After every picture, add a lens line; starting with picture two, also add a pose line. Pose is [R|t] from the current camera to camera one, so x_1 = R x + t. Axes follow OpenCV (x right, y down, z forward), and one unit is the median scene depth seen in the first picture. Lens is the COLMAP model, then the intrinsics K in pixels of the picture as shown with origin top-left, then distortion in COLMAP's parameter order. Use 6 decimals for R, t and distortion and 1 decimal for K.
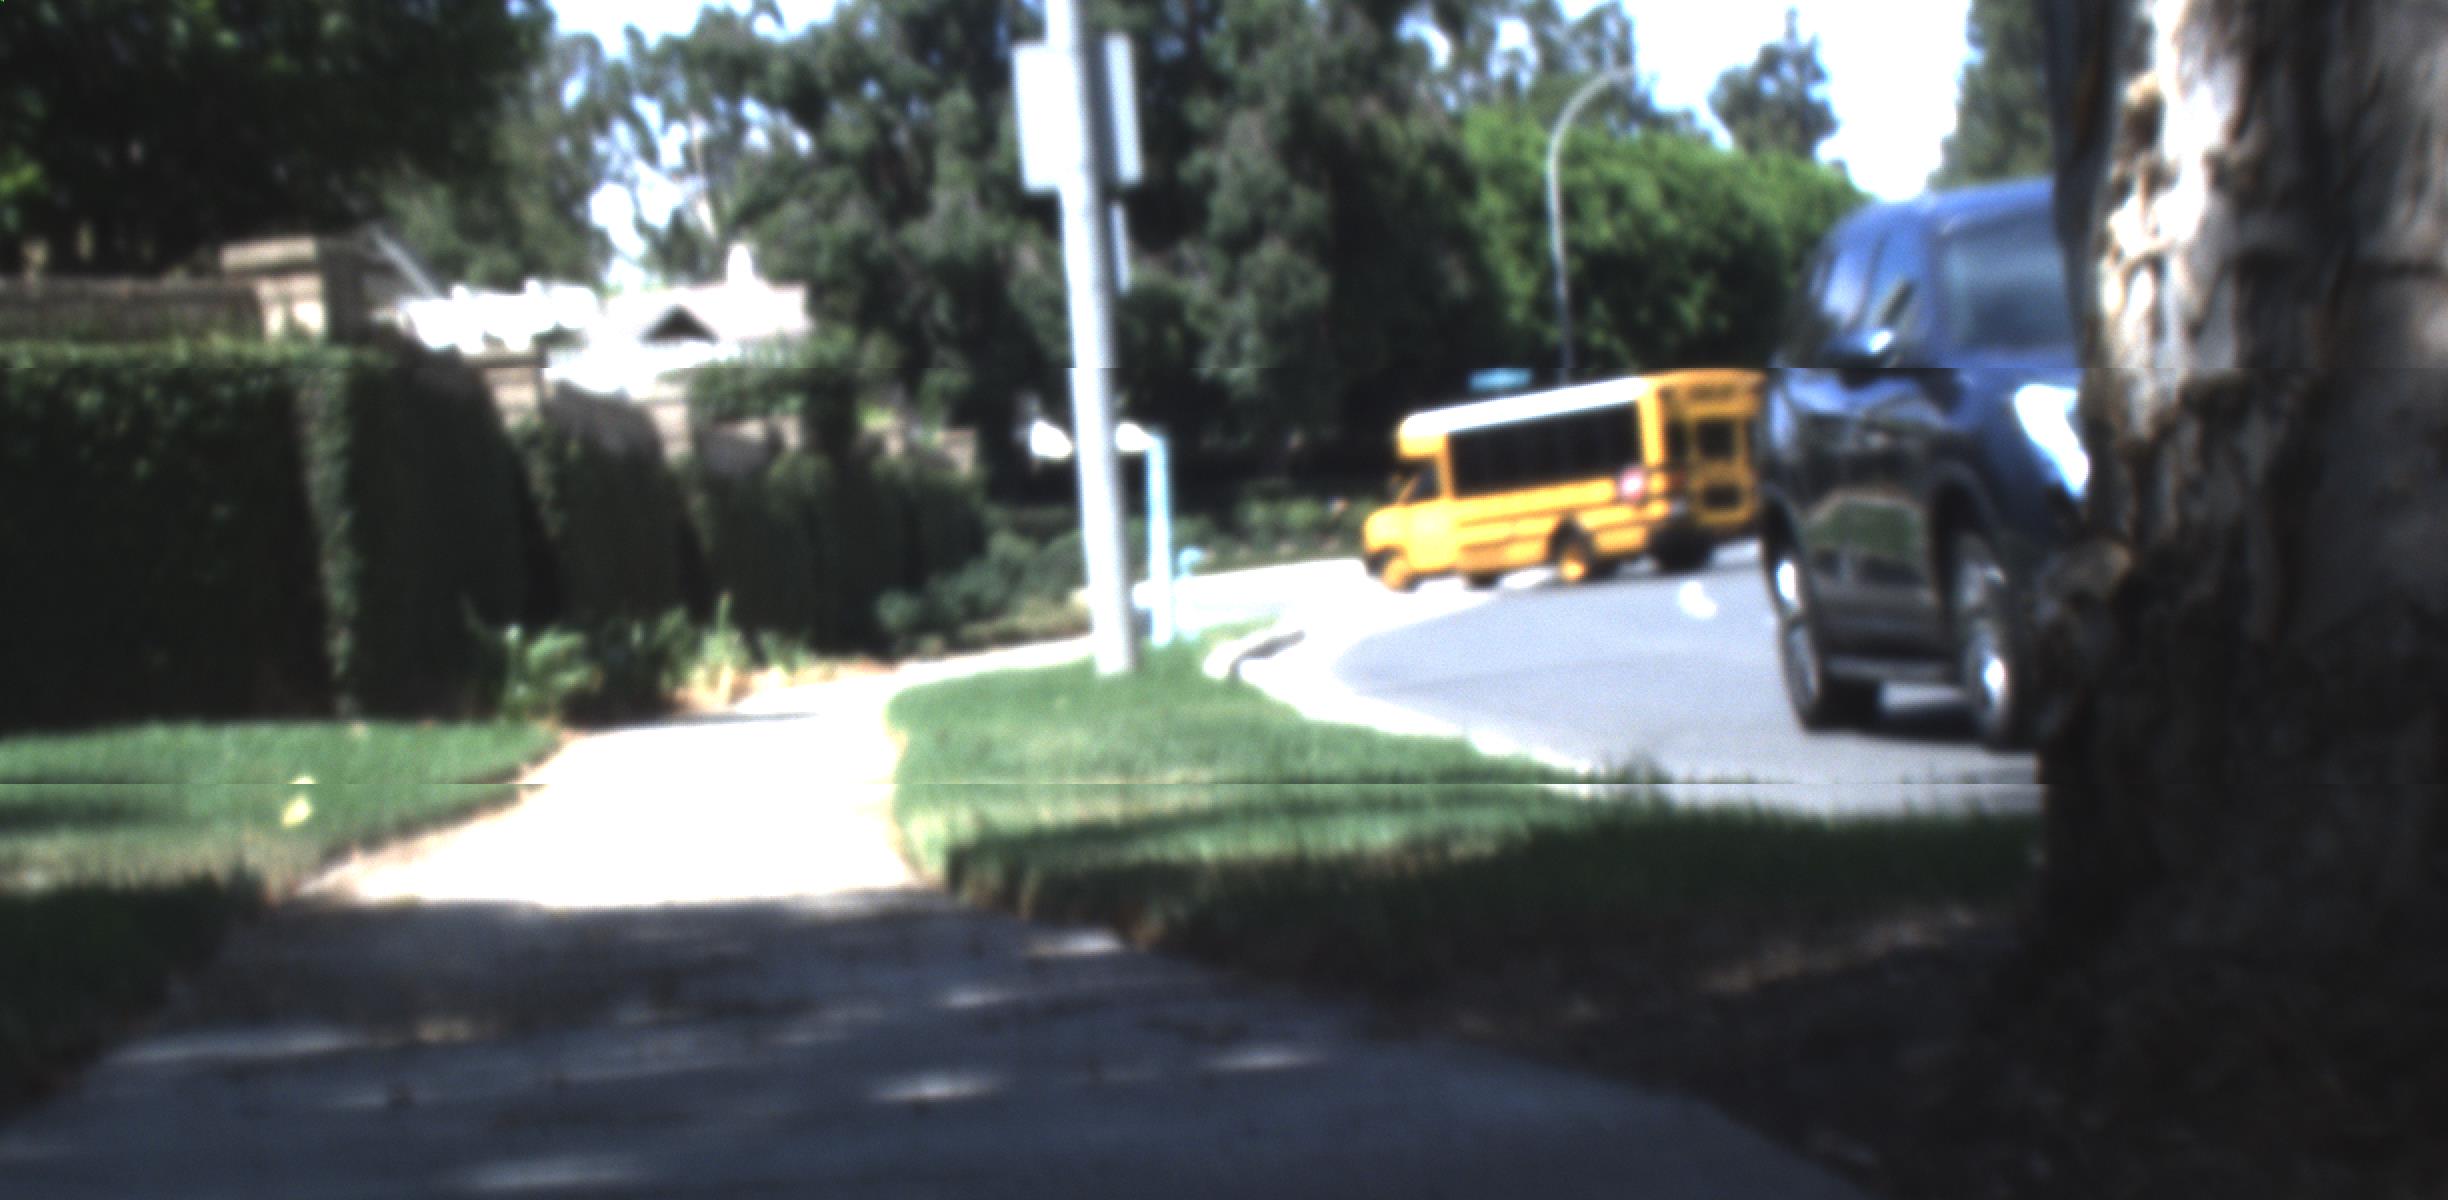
lens RADIAL K [[5426.6, 0, 1288.6], [0, 5426.6, 715.9], [0, 0, 1]] dist [0.241686, 0.004693]
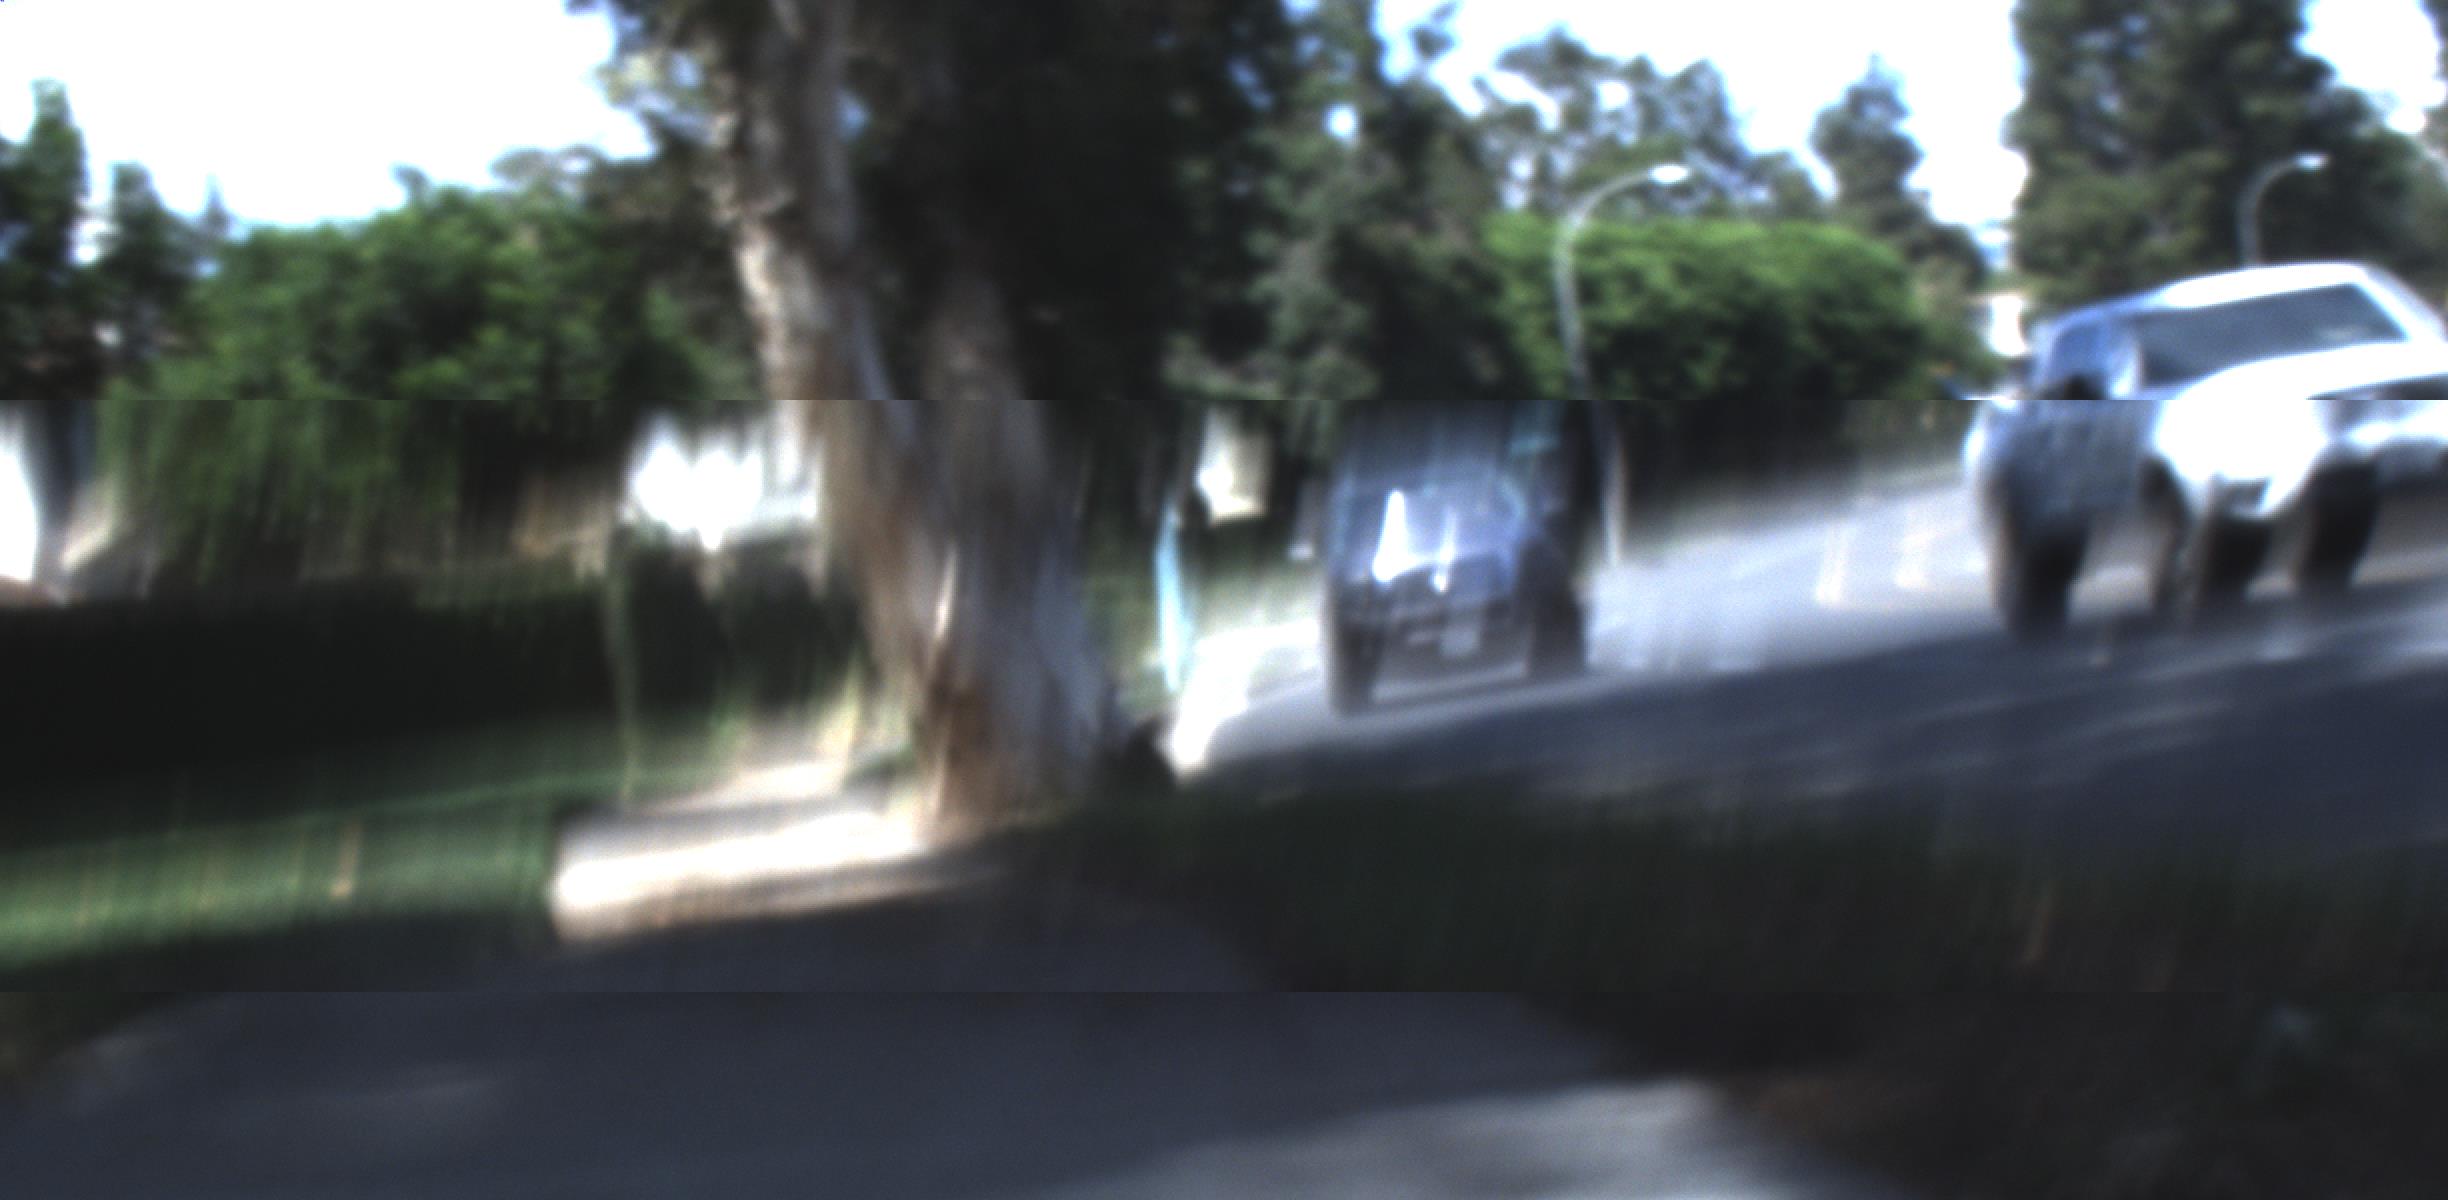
lens RADIAL K [[5483.8, 0, 1260.1], [0, 5483.8, 836.2], [0, 0, 1]] dist [-0.080748, 0.848156]
pose [[0.996662, -0.067732, -0.045573, 0.027309], [0.068404, 0.997569, 0.013331, 0.002830], [0.044559, -0.016404, 0.998872, -0.192425]]
